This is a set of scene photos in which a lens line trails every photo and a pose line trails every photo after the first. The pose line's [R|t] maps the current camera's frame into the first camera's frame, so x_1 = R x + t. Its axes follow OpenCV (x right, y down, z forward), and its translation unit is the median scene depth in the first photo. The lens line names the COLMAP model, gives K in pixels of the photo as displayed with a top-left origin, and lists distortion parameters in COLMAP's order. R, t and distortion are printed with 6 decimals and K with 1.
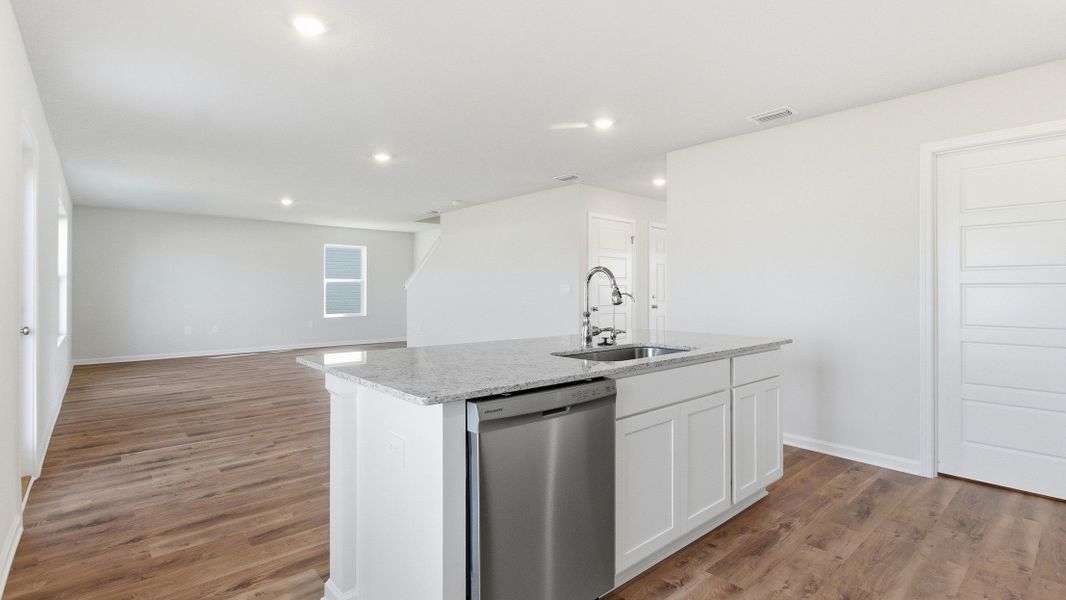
lens RADIAL K [[497.4, 0, 527.9], [0, 497.4, 291.2], [0, 0, 1]] dist [-0.002475, 0.002002]
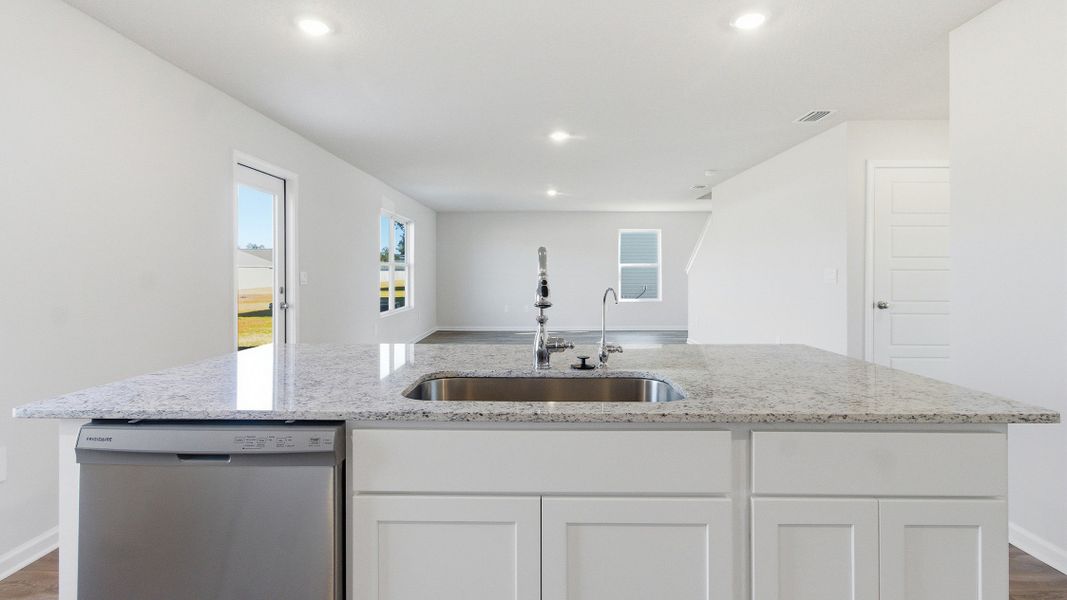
lens RADIAL K [[497.9, 0, 532.9], [0, 497.9, 271.5], [0, 0, 1]] dist [-0.002475, 0.002002]
pose [[0.746385, -0.000529, -0.665514, 0.231264], [-0.003488, 0.999983, -0.004707, -0.005853], [0.665505, 0.005834, 0.746370, 0.206085]]
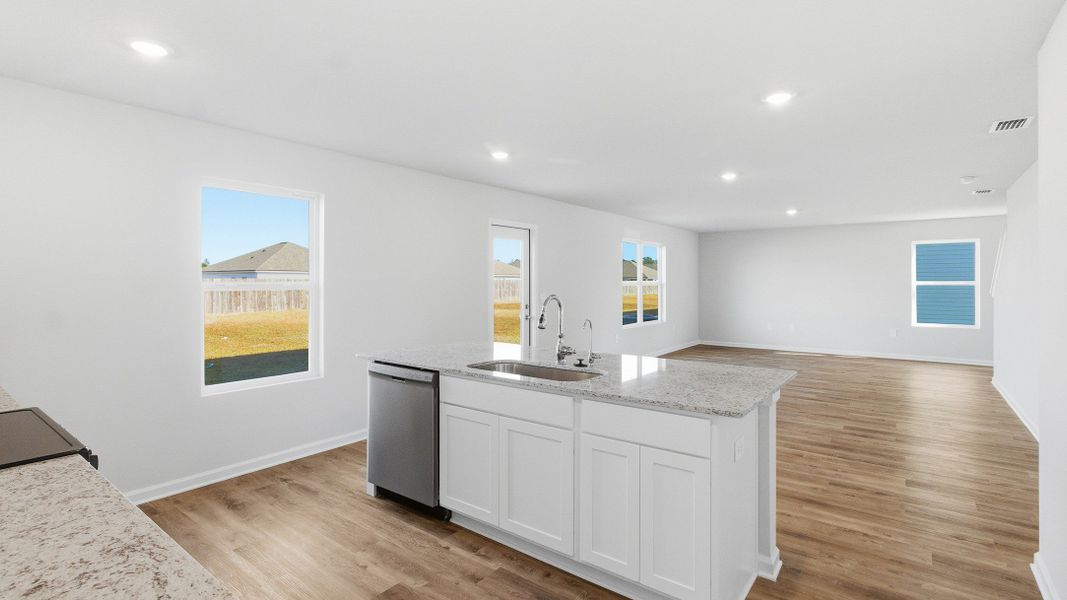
lens RADIAL K [[503.0, 0, 525.8], [0, 503.0, 284.0], [0, 0, 1]] dist [-0.004413, 0.001067]
pose [[0.197650, 0.004667, -0.980261, 0.521411], [-0.006098, 0.999975, 0.003531, -0.031914], [0.980254, 0.005280, 0.197674, 0.287949]]
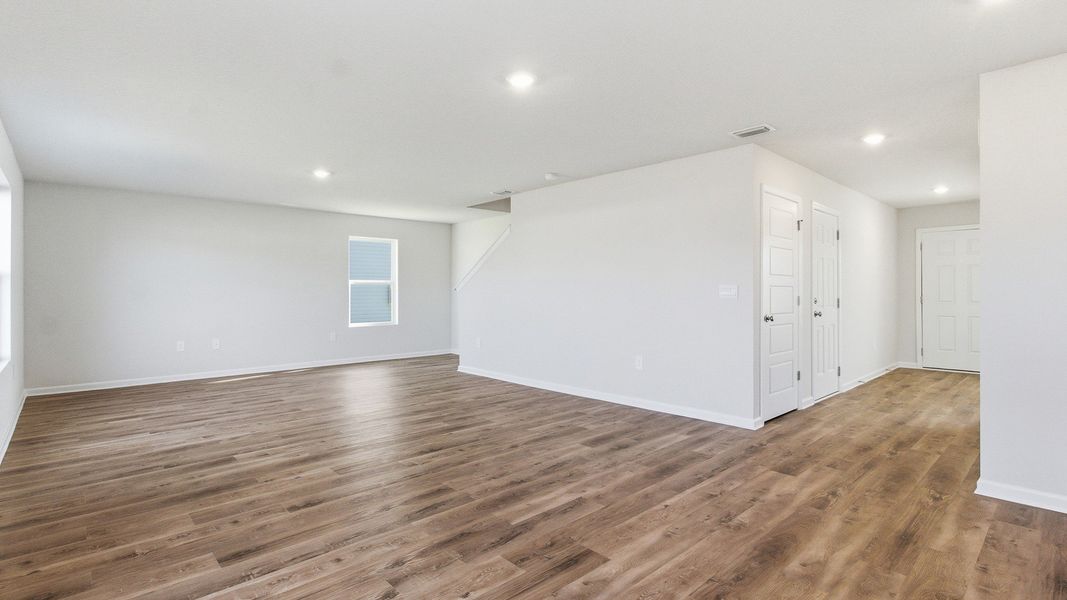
lens RADIAL K [[503.0, 0, 530.1], [0, 503.0, 295.0], [0, 0, 1]] dist [-0.004413, 0.001067]
pose [[0.999416, -0.003908, 0.033956, -0.241036], [0.003753, 0.999982, 0.004645, -0.003810], [-0.033974, -0.004515, 0.999413, 0.292301]]
